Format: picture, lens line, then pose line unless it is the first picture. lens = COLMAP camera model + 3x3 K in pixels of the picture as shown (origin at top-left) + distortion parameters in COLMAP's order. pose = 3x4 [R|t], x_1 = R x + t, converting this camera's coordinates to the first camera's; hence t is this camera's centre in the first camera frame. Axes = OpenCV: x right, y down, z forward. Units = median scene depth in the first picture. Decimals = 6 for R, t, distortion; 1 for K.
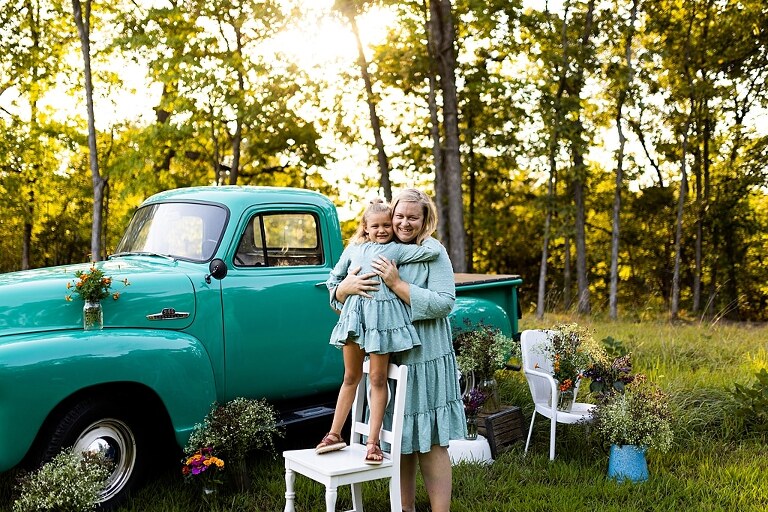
lens RADIAL K [[751.0, 0, 384.0], [0, 751.0, 256.0], [0, 0, 1]] dist [0.002249, 0.009059]
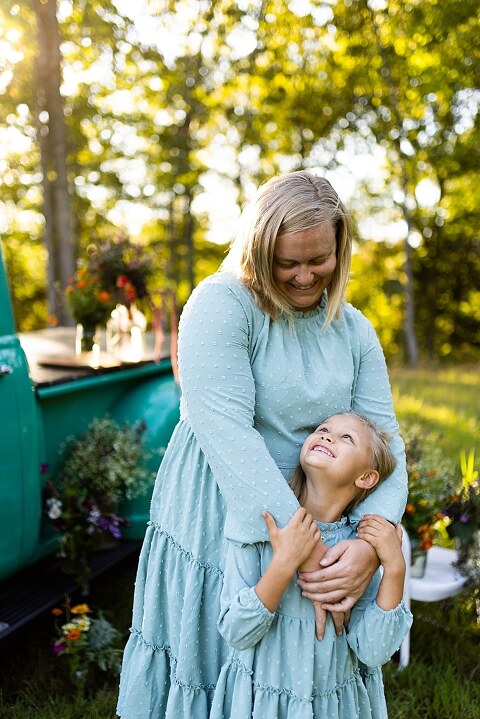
lens RADIAL K [[703.1, 0, 240.0], [0, 703.1, 359.5], [0, 0, 1]] dist [0.002249, 0.009059]
pose [[0.933229, -0.021409, 0.358644, -0.016696], [-0.008849, 0.996551, 0.082514, -0.002061], [-0.359174, -0.080178, 0.929820, 0.102915]]
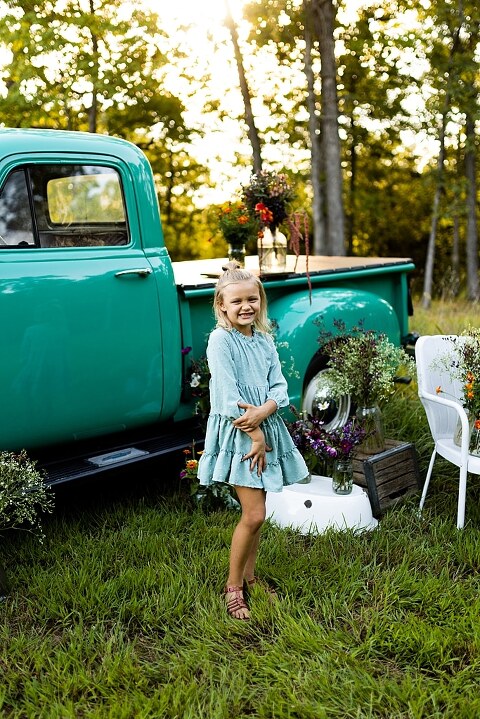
lens RADIAL K [[771.1, 0, 254.1], [0, 771.1, 330.0], [0, 0, 1]] dist [-0.002585, 0.005590]
pose [[0.999910, -0.007787, -0.010908, 0.008127], [0.008983, 0.993409, 0.114268, 0.001886], [0.009947, -0.114356, 0.993390, 0.058806]]
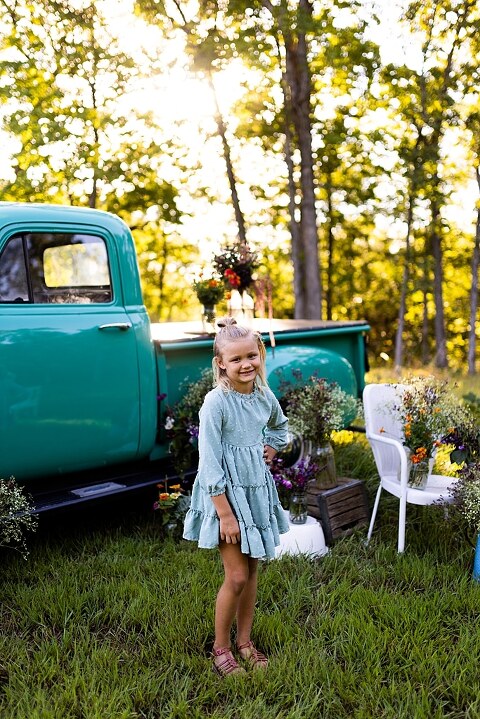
lens RADIAL K [[721.6, 0, 250.2], [0, 721.6, 335.7], [0, 0, 1]] dist [0.001093, -0.001409]
pose [[0.999991, -0.004250, 0.000651, 0.012744], [0.004231, 0.999621, 0.027195, 0.005234], [-0.000767, -0.027192, 0.999630, 0.048652]]
